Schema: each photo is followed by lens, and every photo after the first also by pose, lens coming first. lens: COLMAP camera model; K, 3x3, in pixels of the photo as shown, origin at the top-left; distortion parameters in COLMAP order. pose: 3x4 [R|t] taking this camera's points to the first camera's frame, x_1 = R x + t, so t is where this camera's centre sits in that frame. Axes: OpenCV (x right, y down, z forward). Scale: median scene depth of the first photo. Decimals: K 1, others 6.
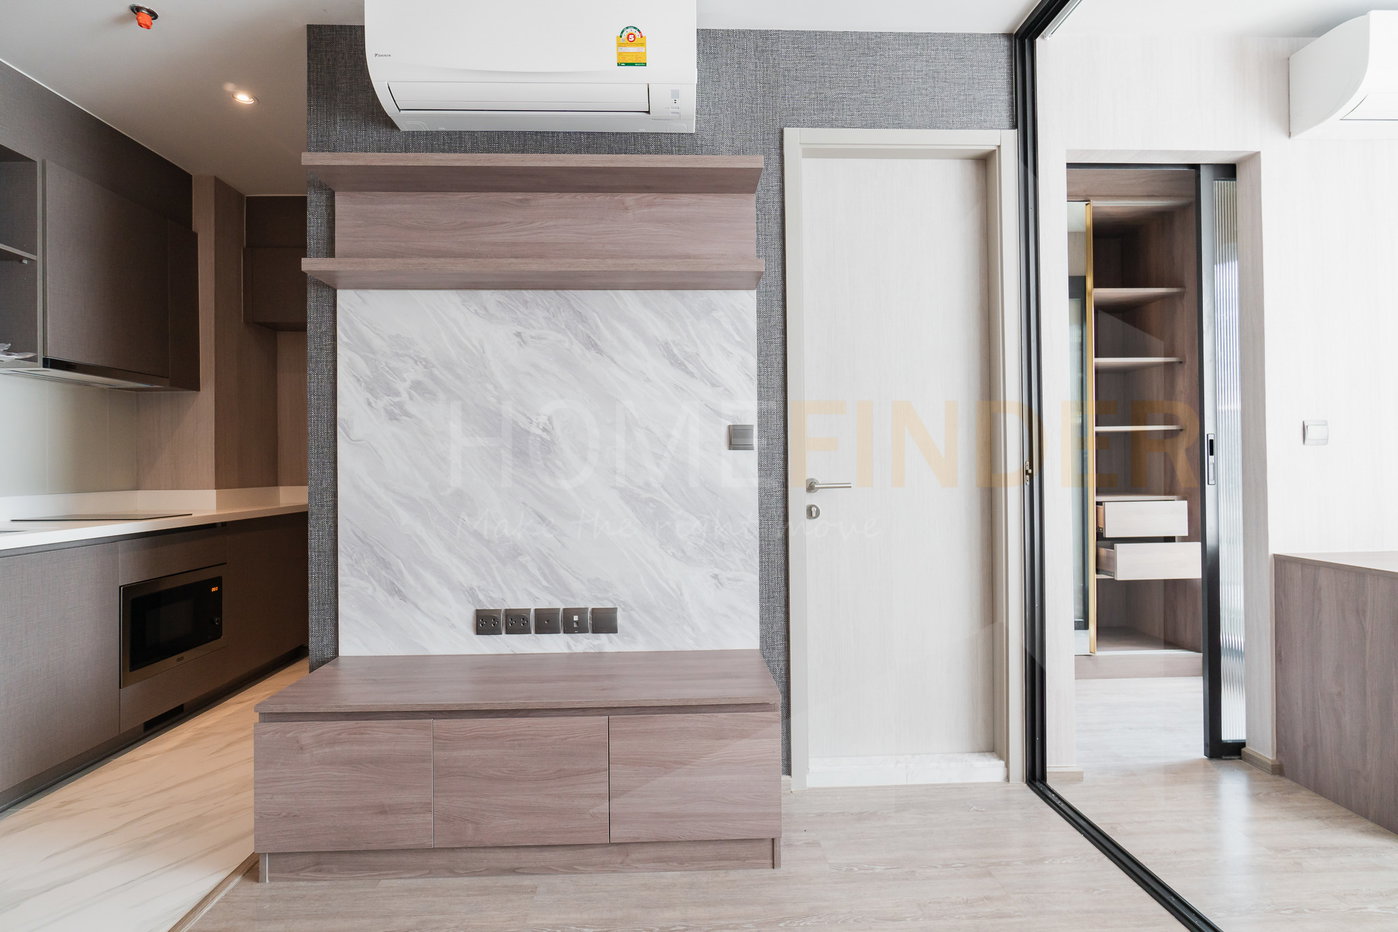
lens RADIAL K [[675.1, 0, 719.4], [0, 675.1, 450.8], [0, 0, 1]] dist [-0.004593, 0.000913]
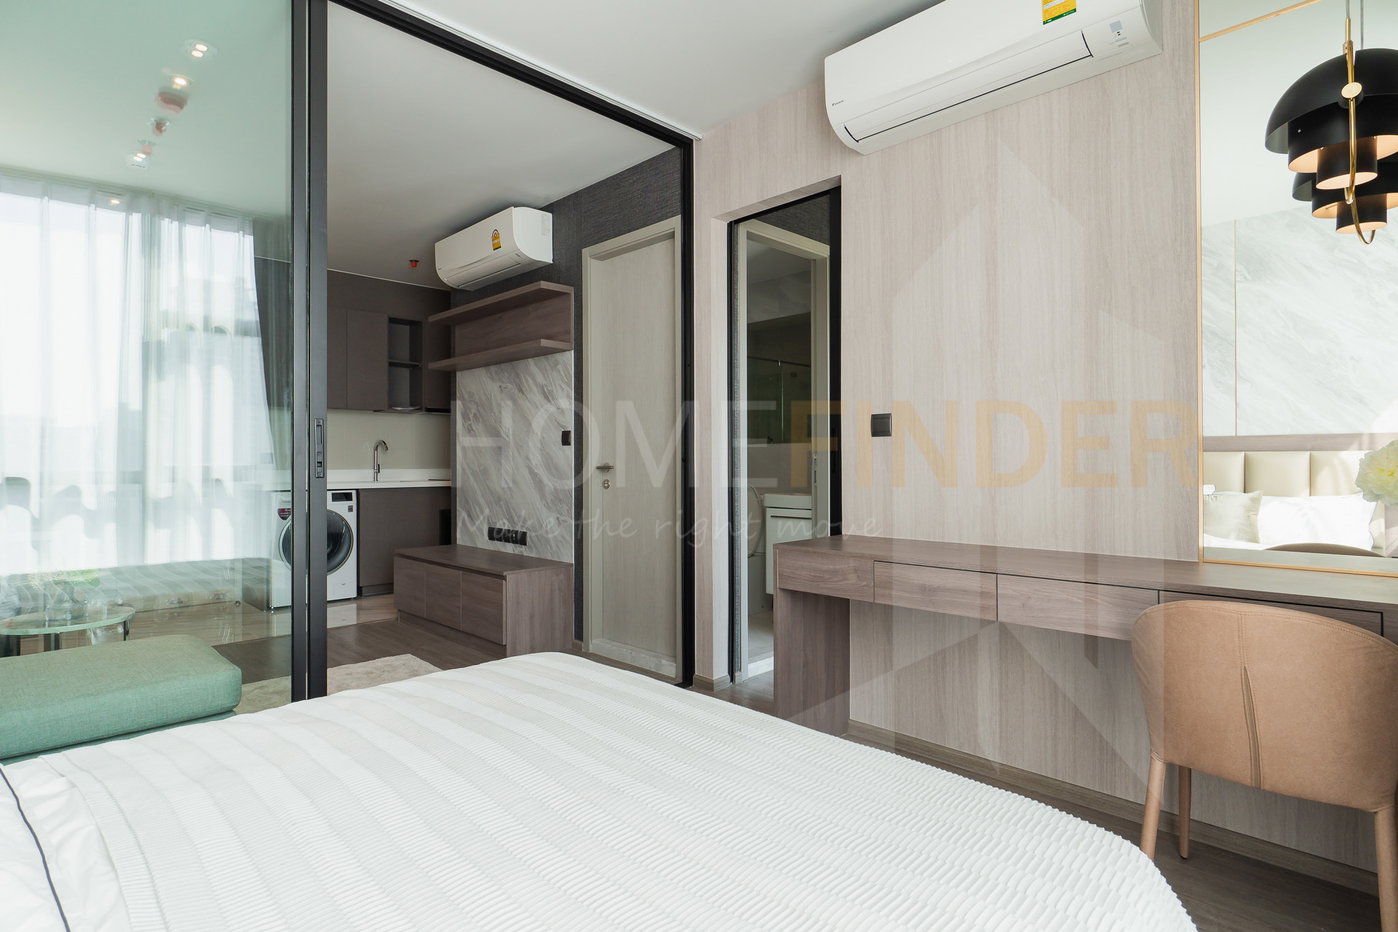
lens RADIAL K [[729.3, 0, 703.1], [0, 729.3, 464.6], [0, 0, 1]] dist [-0.000357, 0.003499]
pose [[0.682429, 0.008211, -0.730906, 1.623710], [0.000944, 0.999926, 0.012114, 0.025671], [0.730951, -0.008957, 0.682371, -0.004355]]
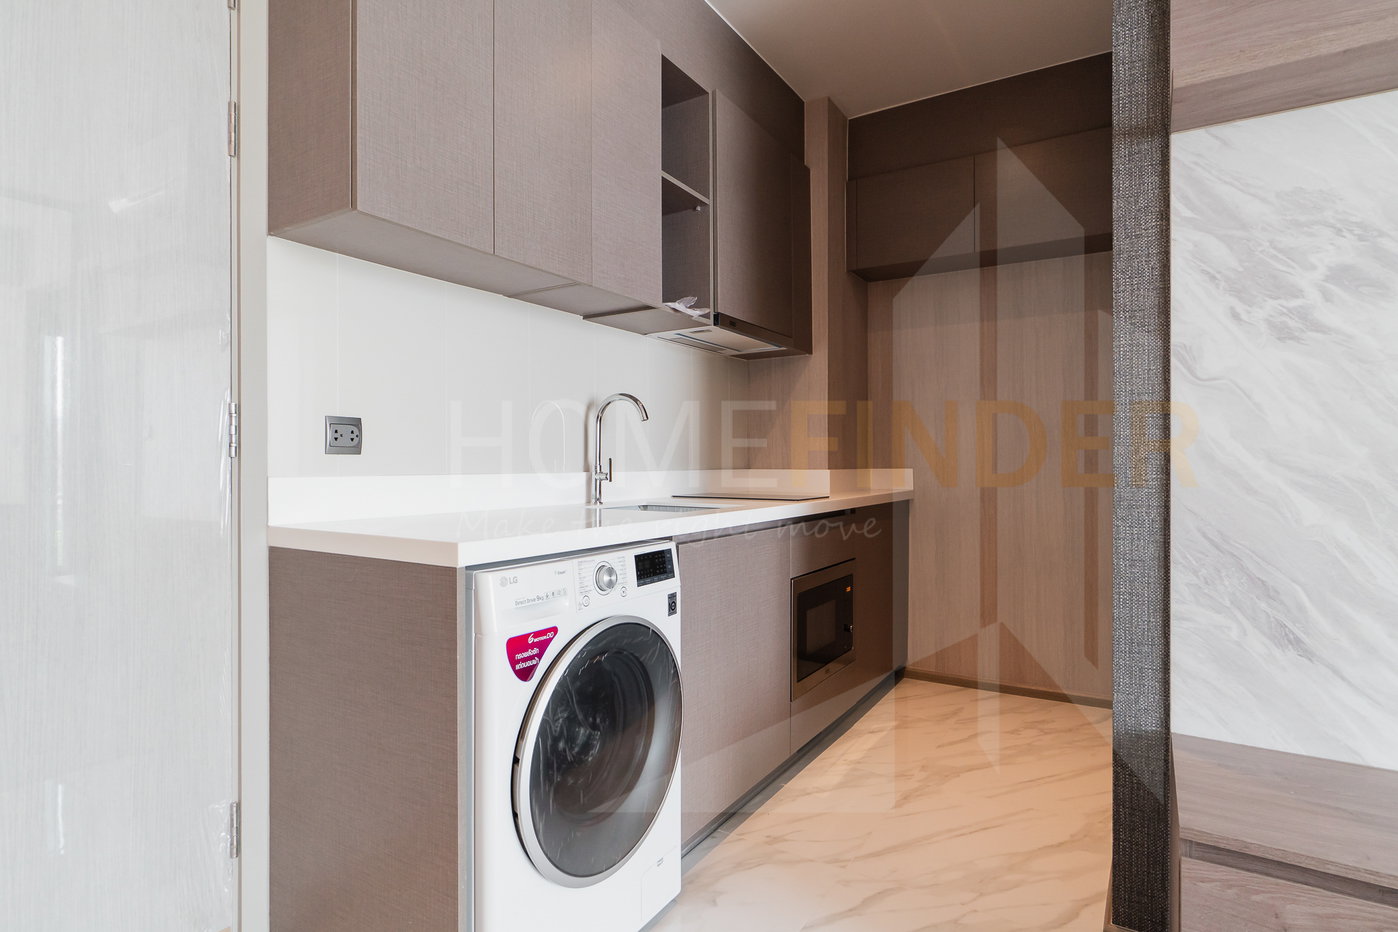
lens RADIAL K [[729.3, 0, 667.9], [0, 729.3, 449.6], [0, 0, 1]] dist [-0.000357, 0.003499]
pose [[0.820688, -0.003155, -0.571367, -0.558537], [0.004445, 0.999990, 0.000862, 0.044073], [0.571359, -0.003247, 0.820694, 0.192193]]
